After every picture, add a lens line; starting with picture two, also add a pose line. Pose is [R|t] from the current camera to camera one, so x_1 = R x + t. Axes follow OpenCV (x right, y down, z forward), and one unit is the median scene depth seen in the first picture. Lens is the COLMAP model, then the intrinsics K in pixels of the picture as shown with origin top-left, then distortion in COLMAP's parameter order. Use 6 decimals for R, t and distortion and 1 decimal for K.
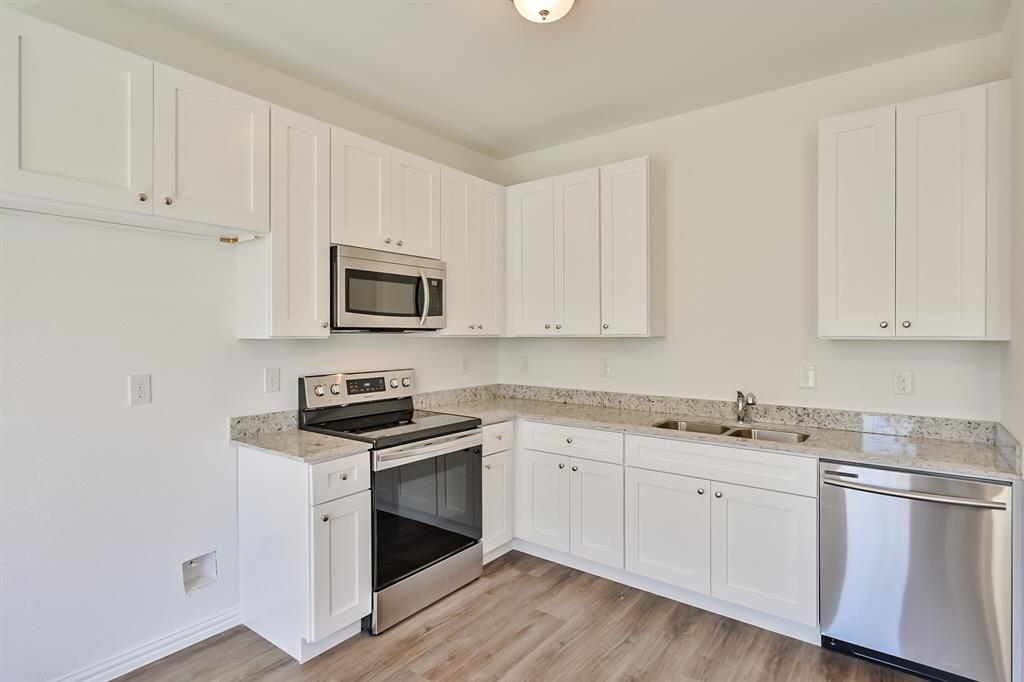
lens RADIAL K [[523.2, 0, 485.9], [0, 523.2, 336.4], [0, 0, 1]] dist [0.001592, -0.003265]
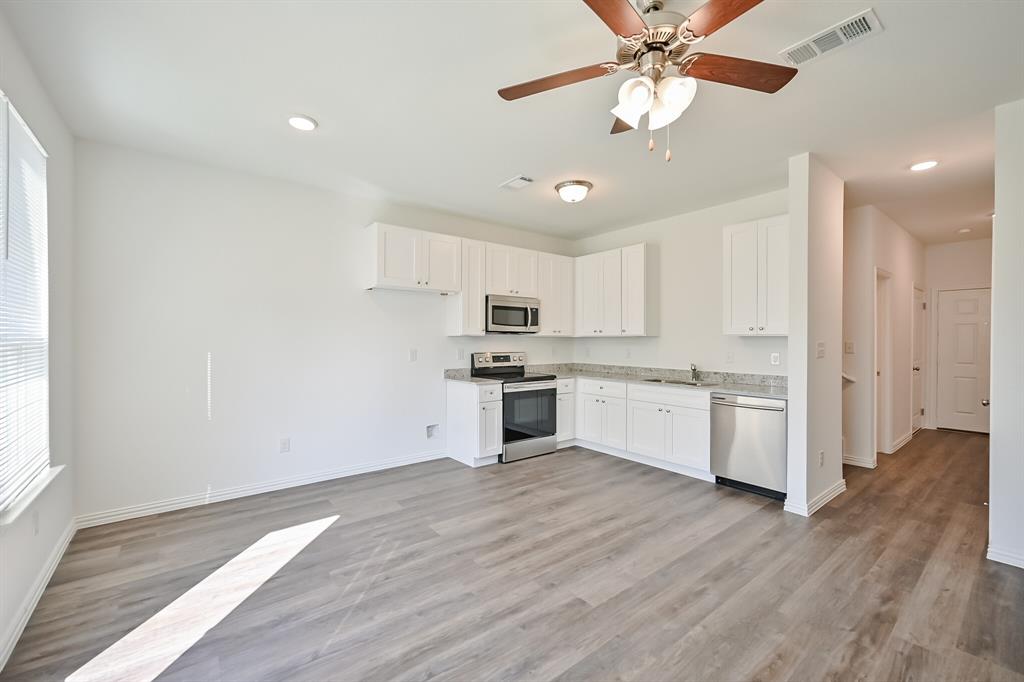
lens RADIAL K [[406.2, 0, 497.7], [0, 406.2, 345.1], [0, 0, 1]] dist [0.001815, -0.000341]
pose [[0.969529, 0.004430, -0.244935, 0.166651], [-0.003252, 0.999981, 0.005217, 0.031667], [0.244954, -0.004262, 0.969525, -0.628108]]
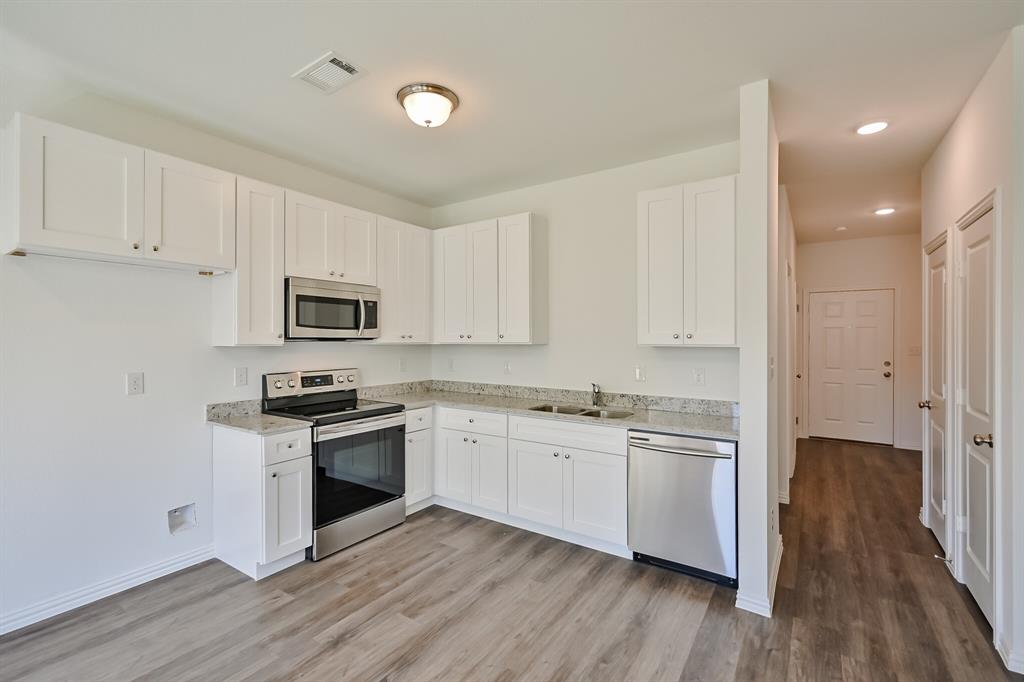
lens RADIAL K [[451.3, 0, 491.4], [0, 451.3, 339.3], [0, 0, 1]] dist [0.001321, 0.000652]
pose [[0.997964, 0.000229, 0.063781, 0.146467], [0.000092, 0.999987, -0.005015, -0.006141], [-0.063782, 0.005010, 0.997951, -0.181366]]
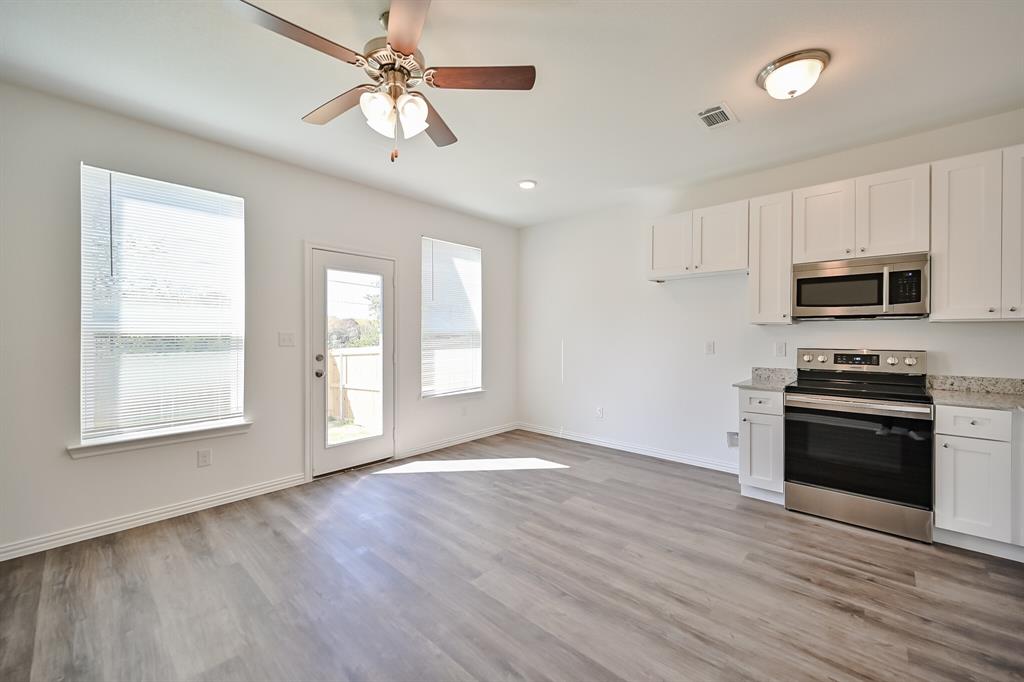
lens RADIAL K [[406.2, 0, 527.9], [0, 406.2, 333.0], [0, 0, 1]] dist [0.001815, -0.000341]
pose [[-0.041913, -0.001386, -0.999120, 0.889384], [-0.003834, 0.999992, -0.001226, 0.033701], [0.999114, 0.003779, -0.041918, 0.222081]]
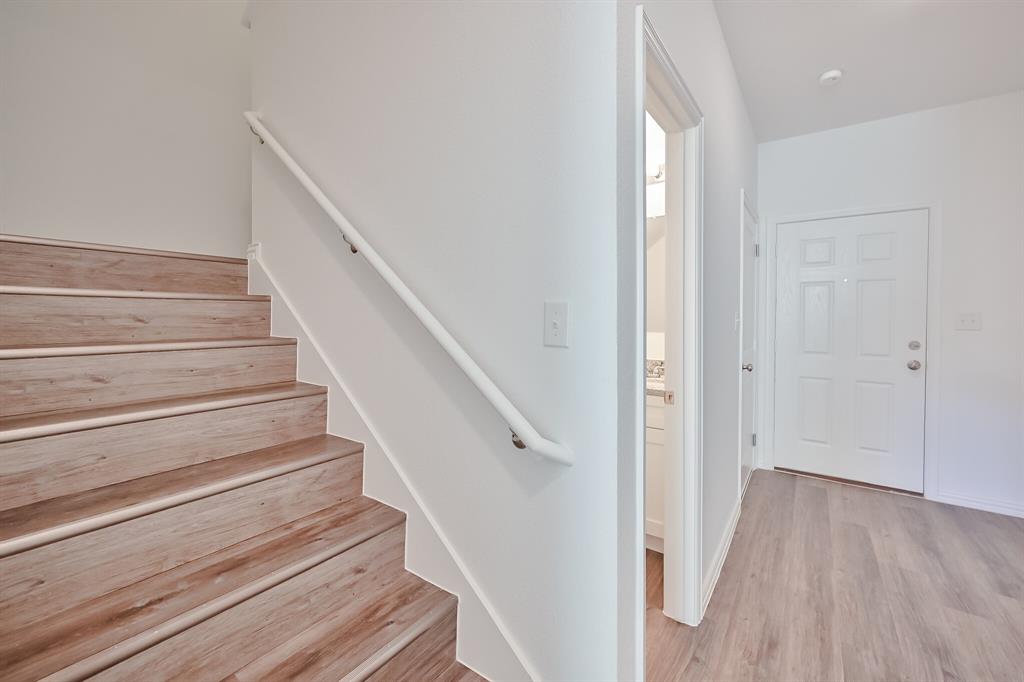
lens RADIAL K [[406.2, 0, 510.1], [0, 406.2, 317.2], [0, 0, 1]] dist [0.001815, -0.000341]
pose [[0.998831, 0.011397, 0.046982, 0.988860], [-0.011230, 0.999930, -0.003811, 0.037836], [-0.047022, 0.003279, 0.998888, 0.753650]]
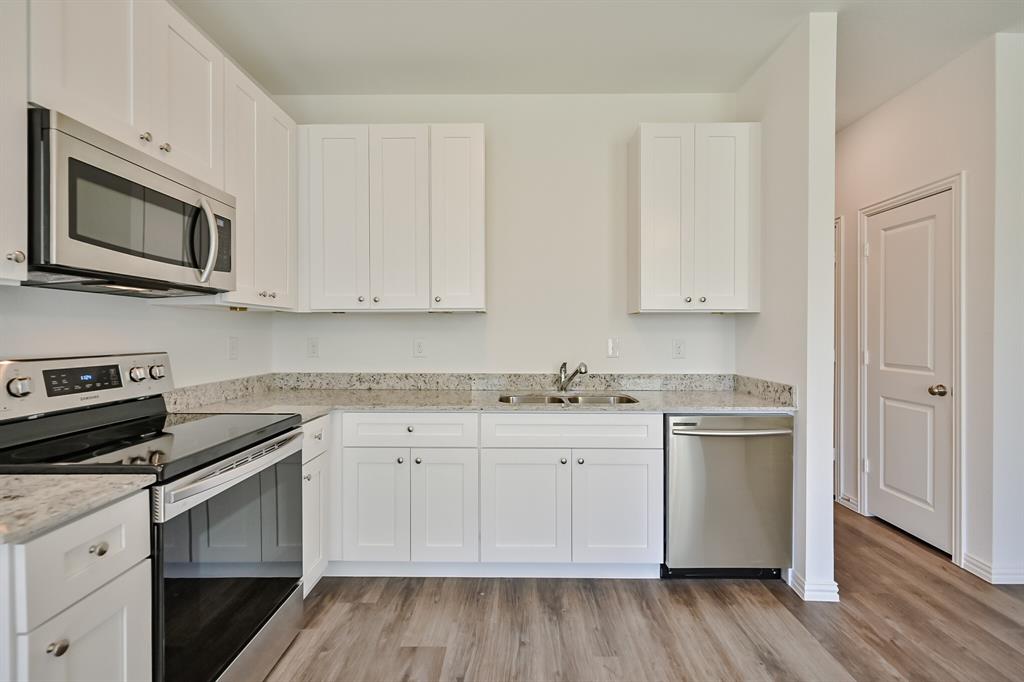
lens RADIAL K [[468.0, 0, 516.6], [0, 468.0, 334.6], [0, 0, 1]] dist [0.005415, -0.001618]
pose [[0.784044, -0.001491, 0.620704, -0.187939], [0.001783, 0.999998, 0.000150, 0.047837], [-0.620703, 0.000989, 0.784045, 0.309935]]
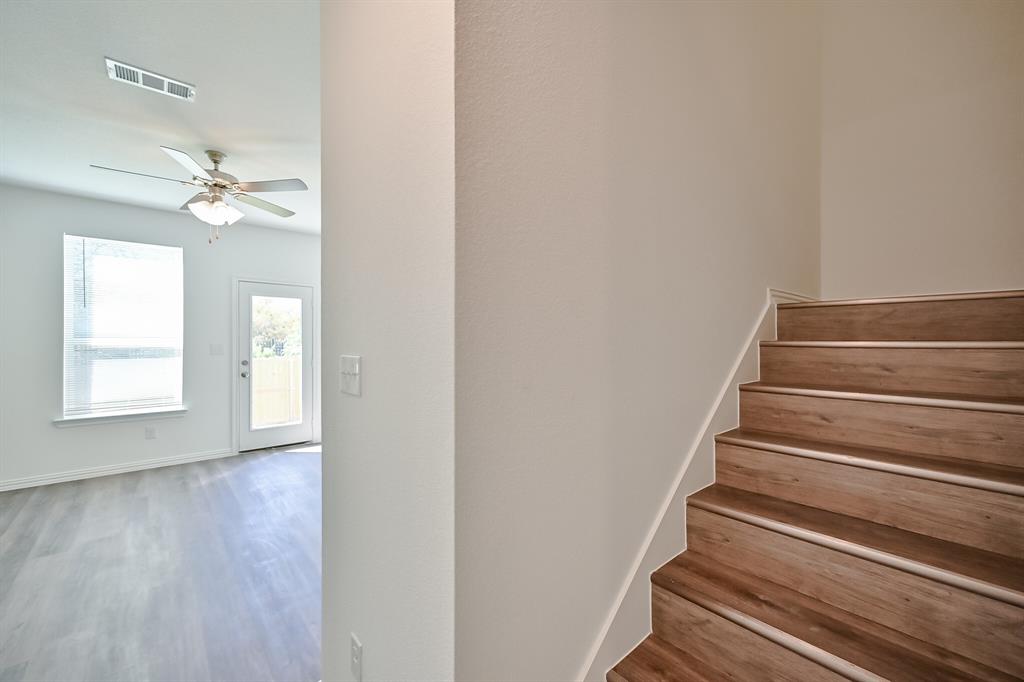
lens RADIAL K [[406.2, 0, 528.9], [0, 406.2, 340.4], [0, 0, 1]] dist [0.001815, -0.000341]
pose [[-0.133993, 0.001395, -0.990981, 1.174450], [-0.008117, 0.999964, 0.002505, 0.002752], [0.990949, 0.008380, -0.133977, 0.924646]]
